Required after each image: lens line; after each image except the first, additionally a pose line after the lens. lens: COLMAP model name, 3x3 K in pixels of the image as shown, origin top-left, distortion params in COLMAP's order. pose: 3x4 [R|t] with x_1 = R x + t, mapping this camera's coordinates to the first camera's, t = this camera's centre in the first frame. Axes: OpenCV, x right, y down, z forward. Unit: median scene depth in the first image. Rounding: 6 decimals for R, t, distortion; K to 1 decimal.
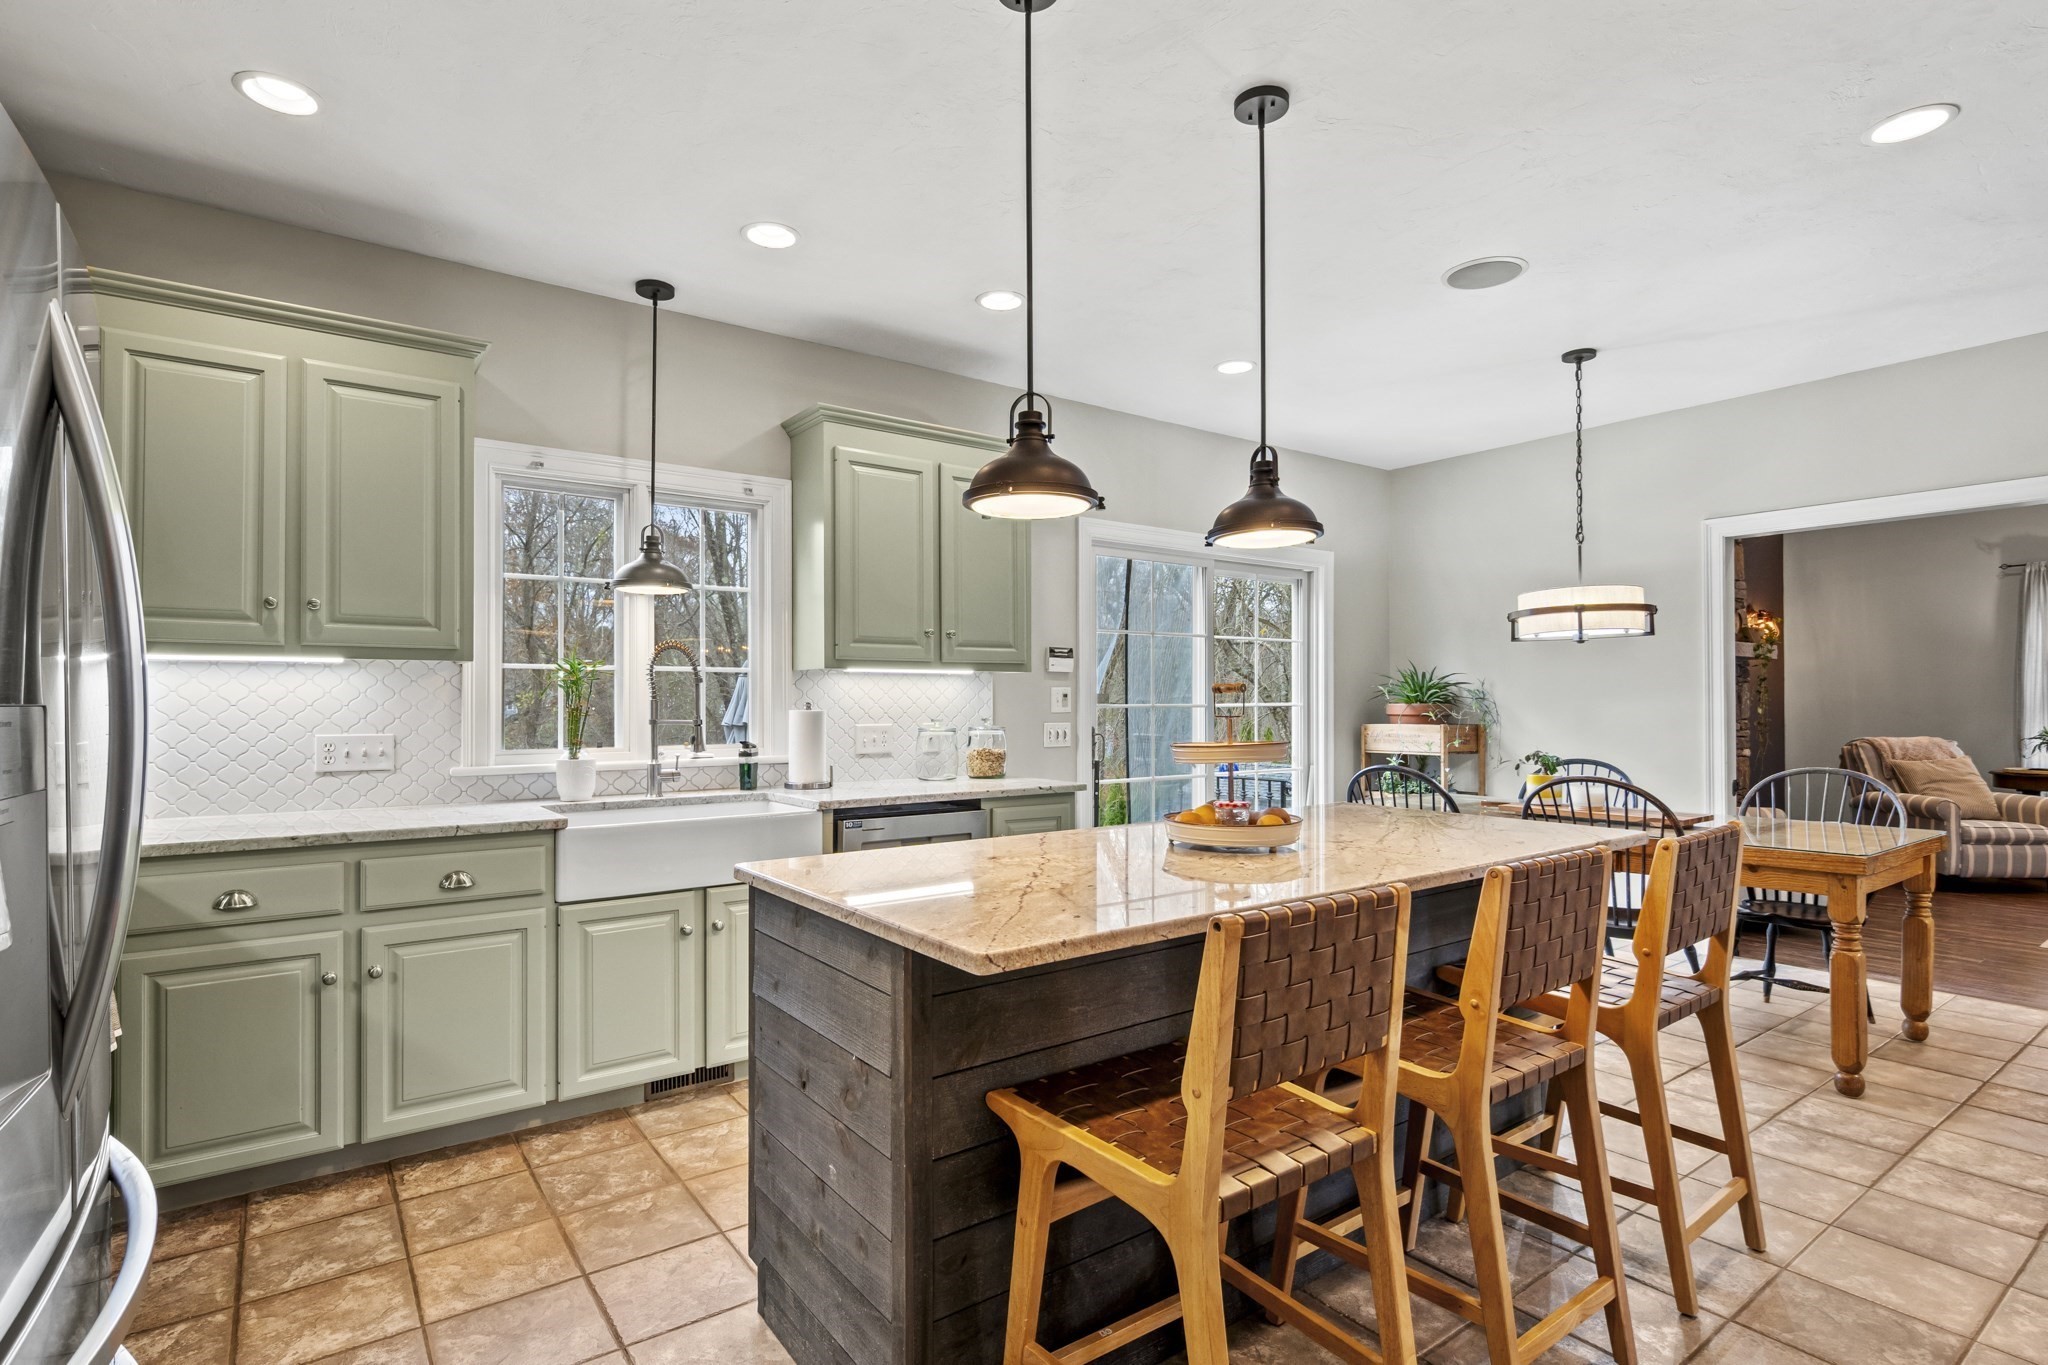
lens RADIAL K [[999.1, 0, 1019.7], [0, 999.1, 697.4], [0, 0, 1]] dist [-0.000577, 0.000113]
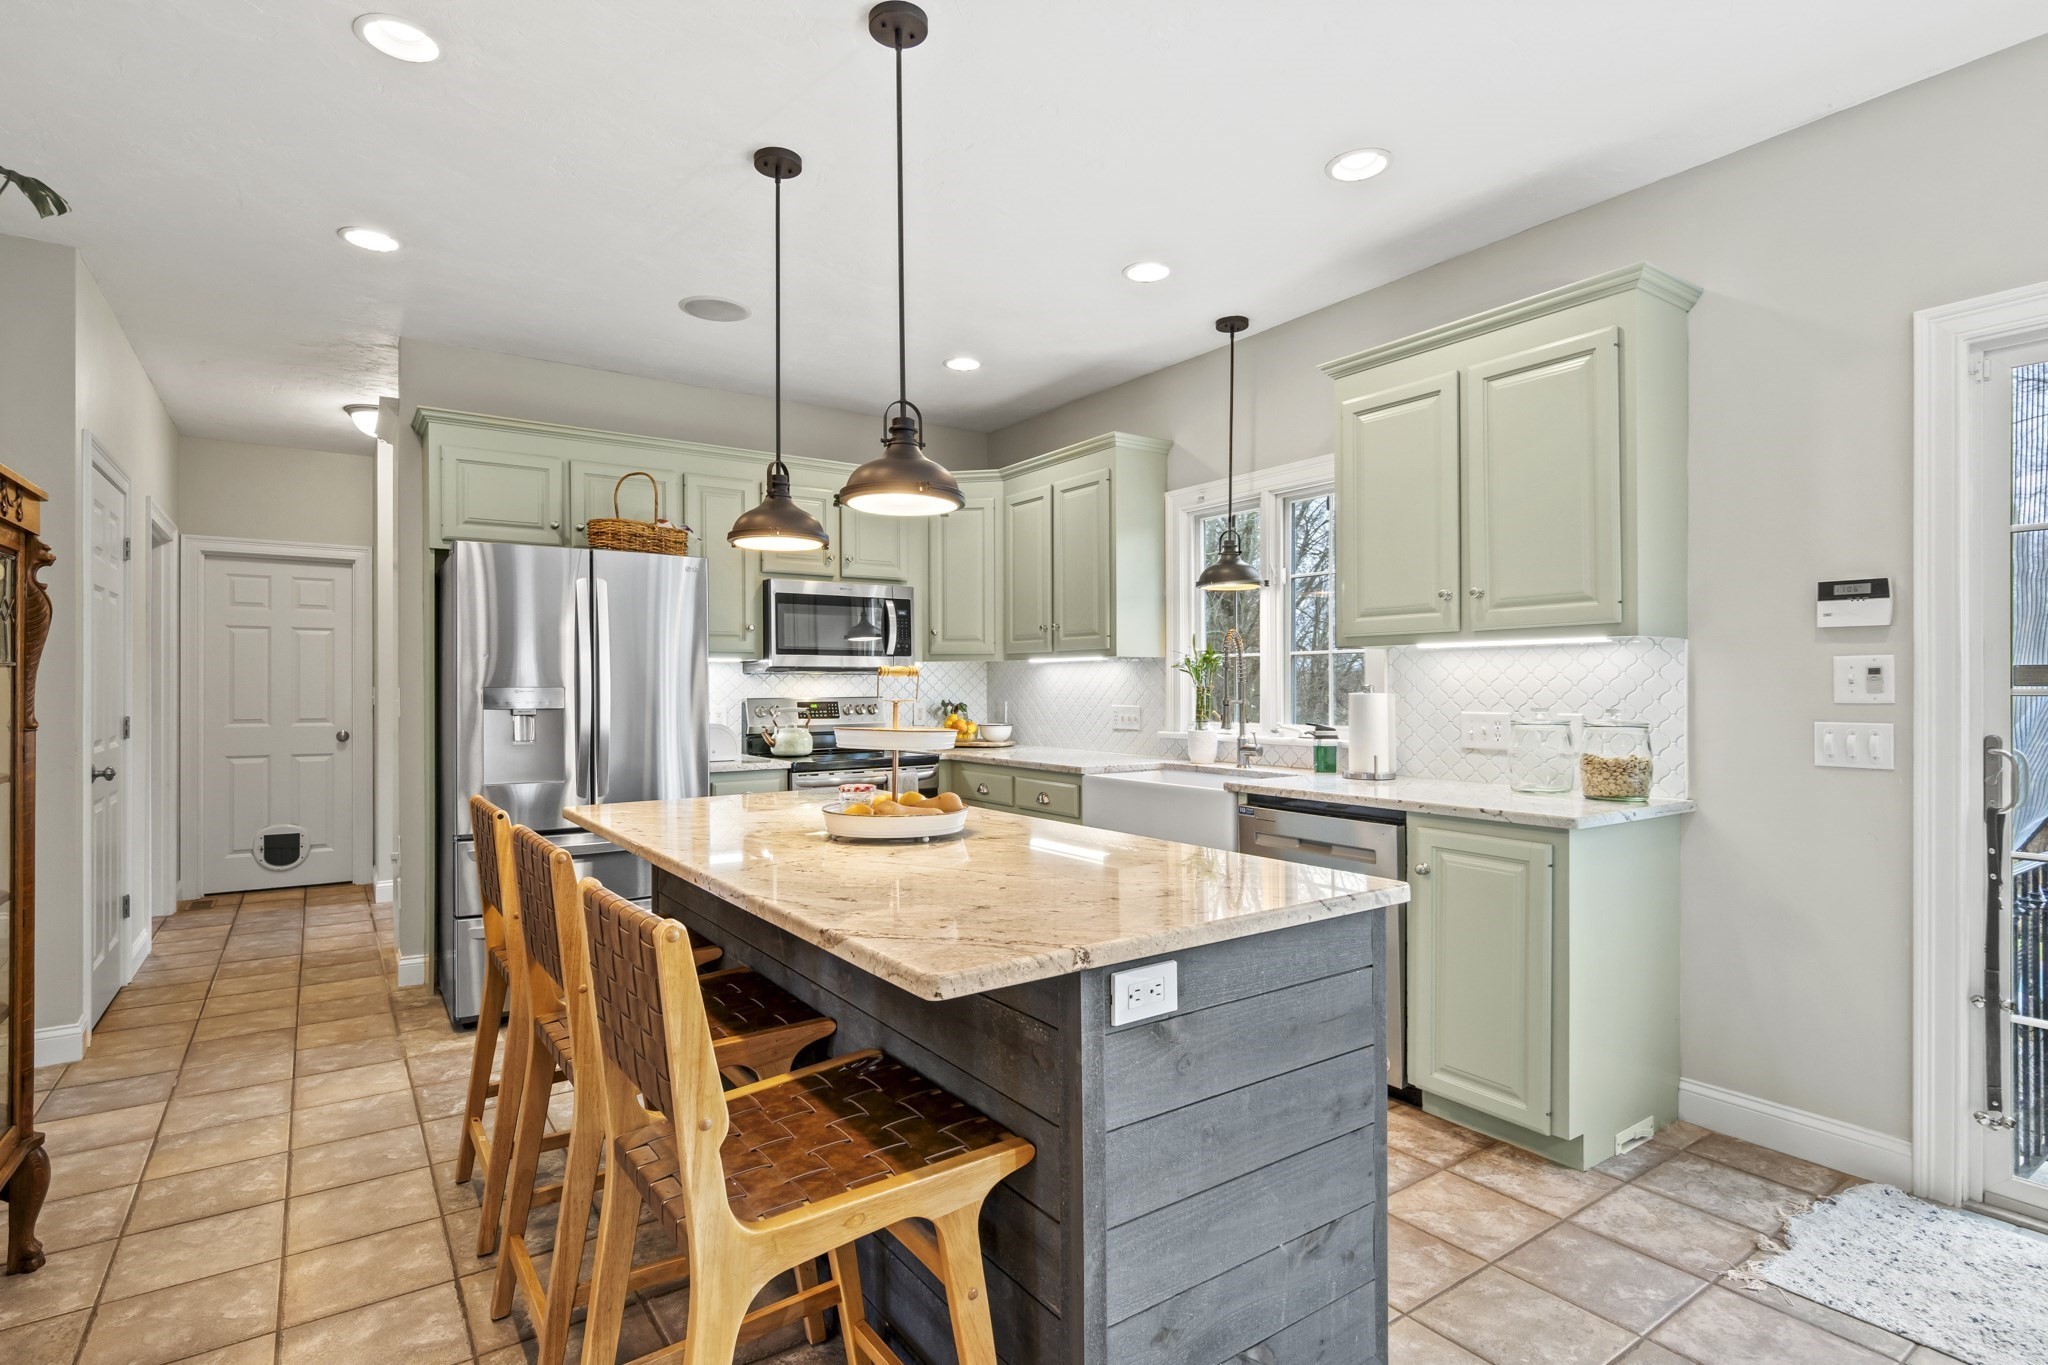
lens RADIAL K [[1007.6, 0, 1011.1], [0, 1007.6, 689.4], [0, 0, 1]] dist [0.001722, -0.000807]
pose [[-0.025350, 0.005323, -0.999664, 0.792300], [0.008274, 0.999953, 0.005115, 0.001921], [0.999644, -0.008141, -0.025393, 0.769812]]
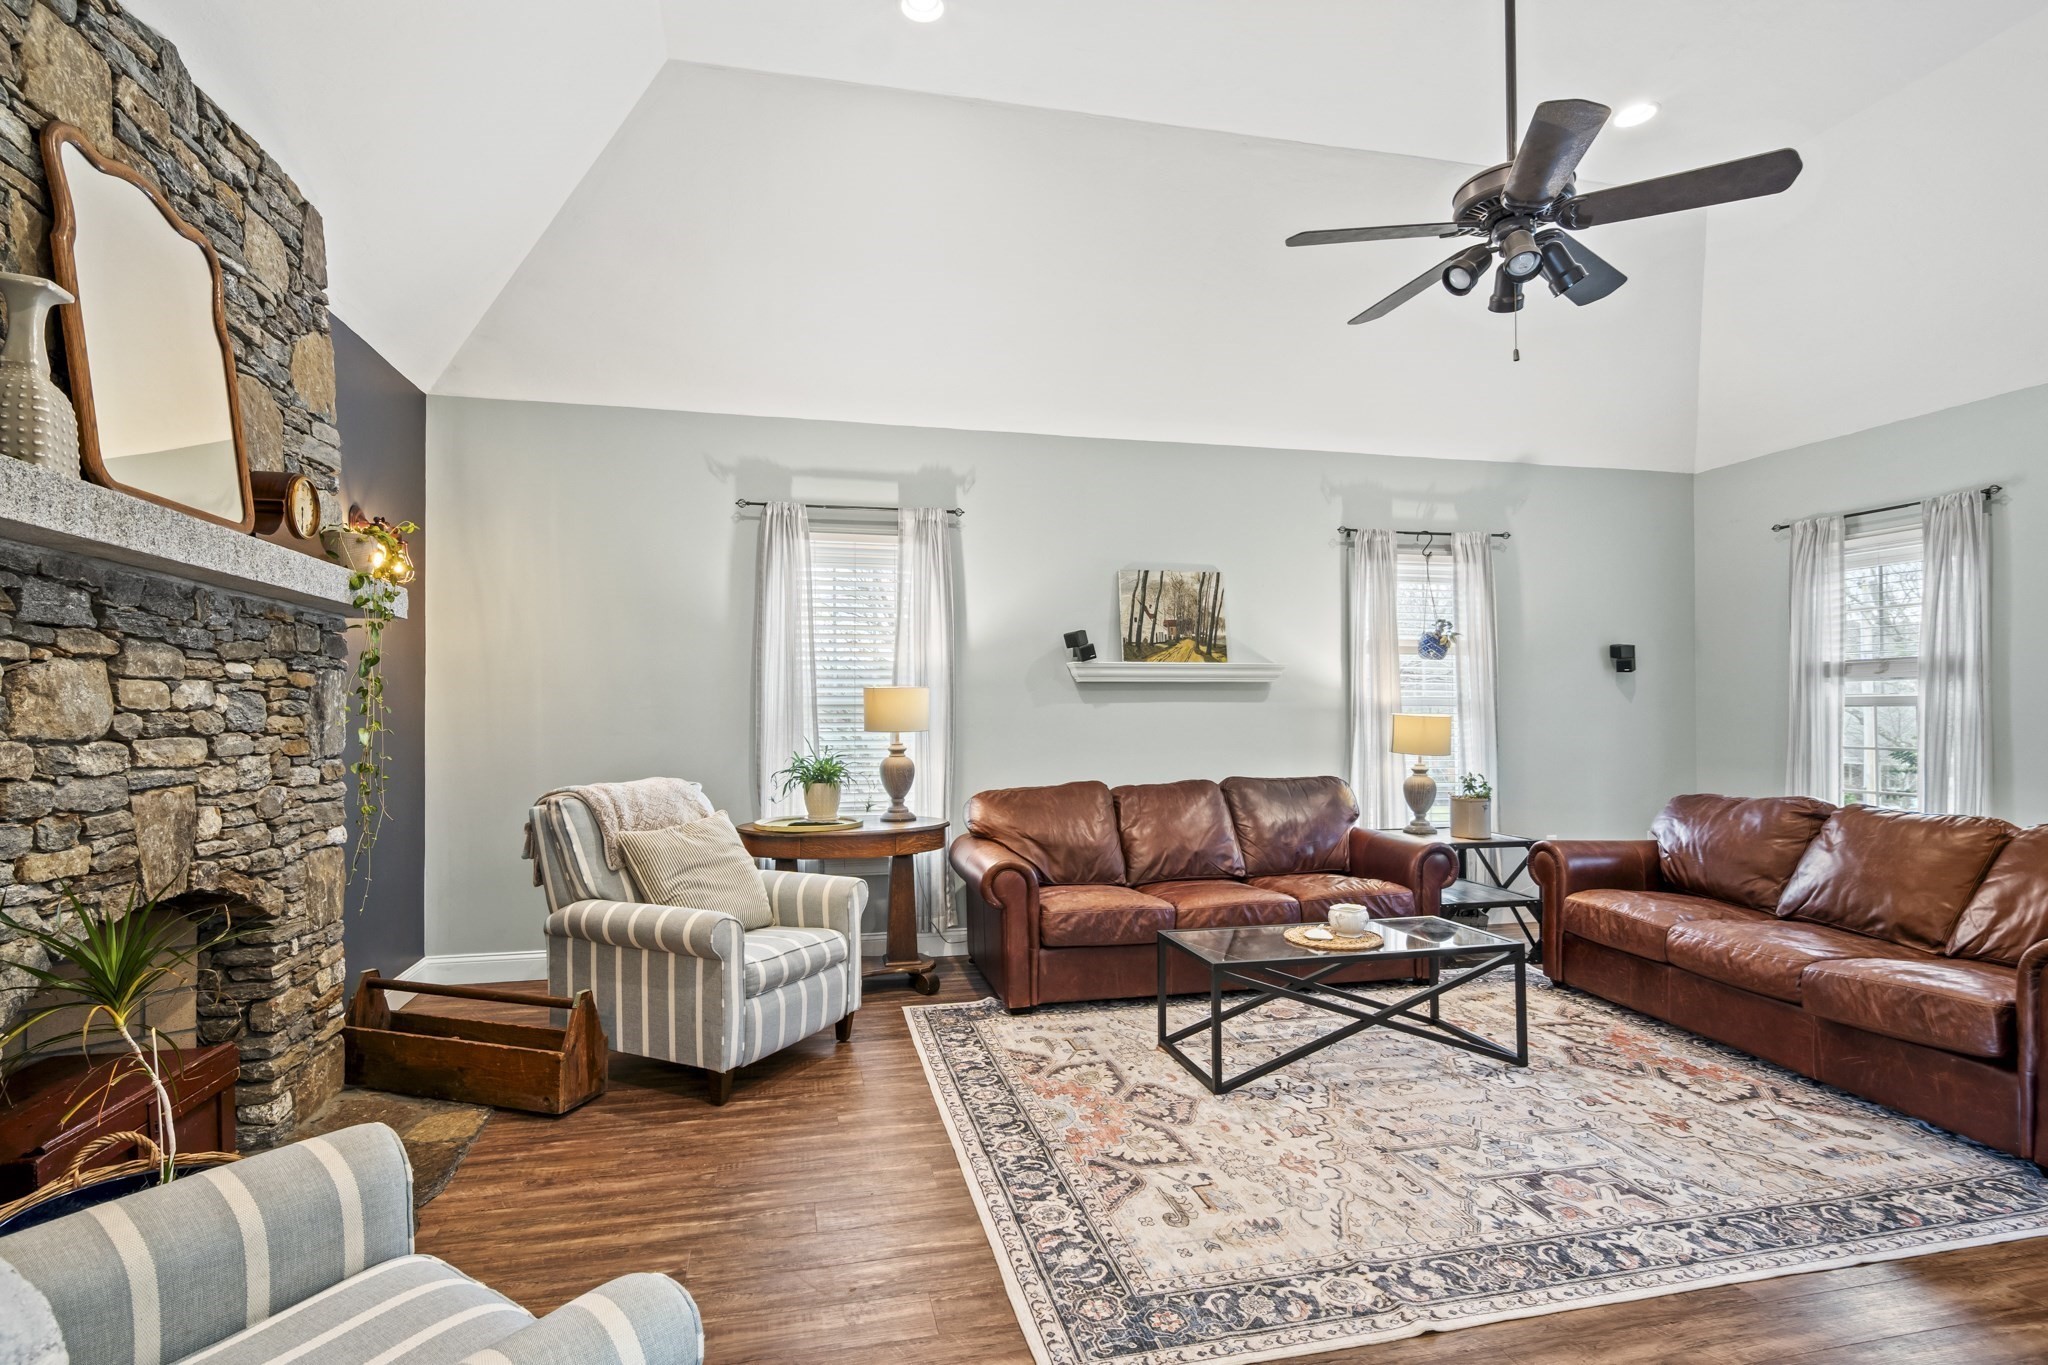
lens RADIAL K [[1007.6, 0, 1011.1], [0, 1007.6, 689.4], [0, 0, 1]] dist [0.001722, -0.000807]
pose [[0.388346, 0.019201, 0.921314, 0.981516], [-0.003322, 0.999806, -0.019436, 0.002086], [-0.921508, 0.004488, 0.388334, 1.262335]]
